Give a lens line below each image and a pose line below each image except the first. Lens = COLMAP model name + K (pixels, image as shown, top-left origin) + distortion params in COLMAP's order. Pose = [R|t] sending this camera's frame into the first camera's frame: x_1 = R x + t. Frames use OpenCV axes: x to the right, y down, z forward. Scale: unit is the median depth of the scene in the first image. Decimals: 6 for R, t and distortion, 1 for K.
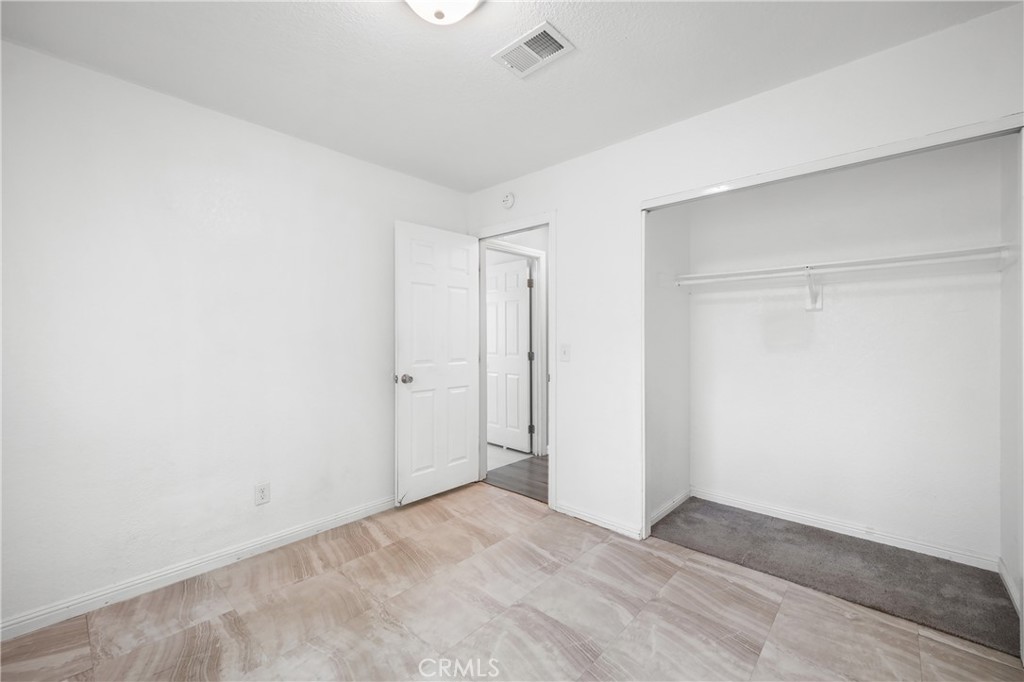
lens RADIAL K [[417.6, 0, 512.0], [0, 417.6, 341.0], [0, 0, 1]] dist [-0.001139, -0.000231]
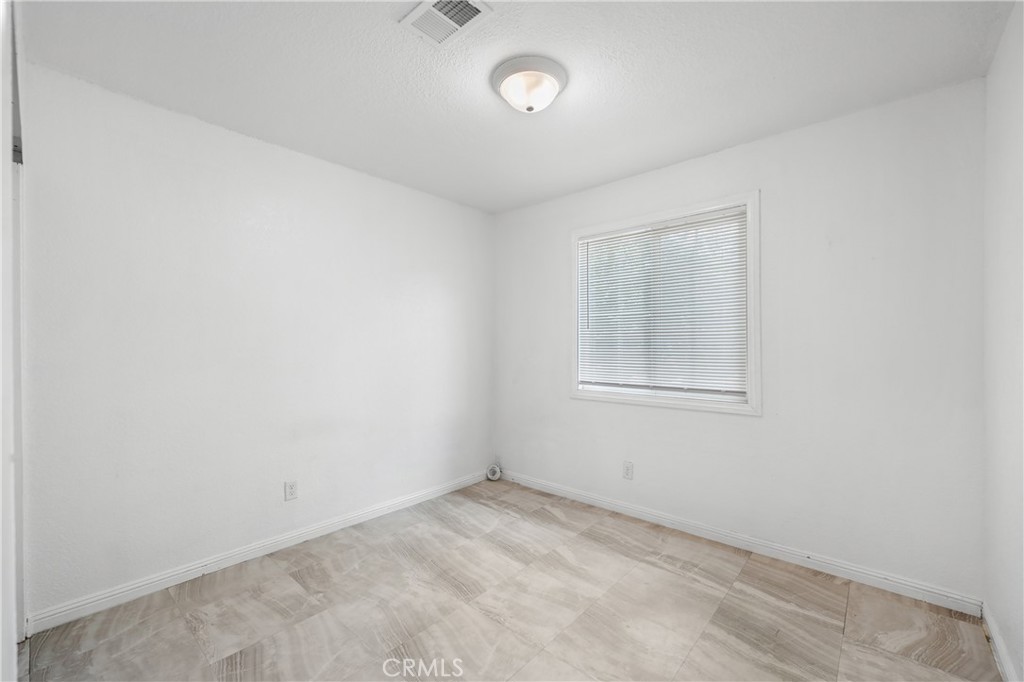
lens RADIAL K [[417.6, 0, 512.0], [0, 417.6, 341.0], [0, 0, 1]] dist [-0.001139, -0.000231]
pose [[-0.999776, 0.003499, -0.020886, -0.071034], [0.003577, 0.999987, -0.003687, -0.019938], [0.020873, -0.003761, -0.999775, 2.006186]]
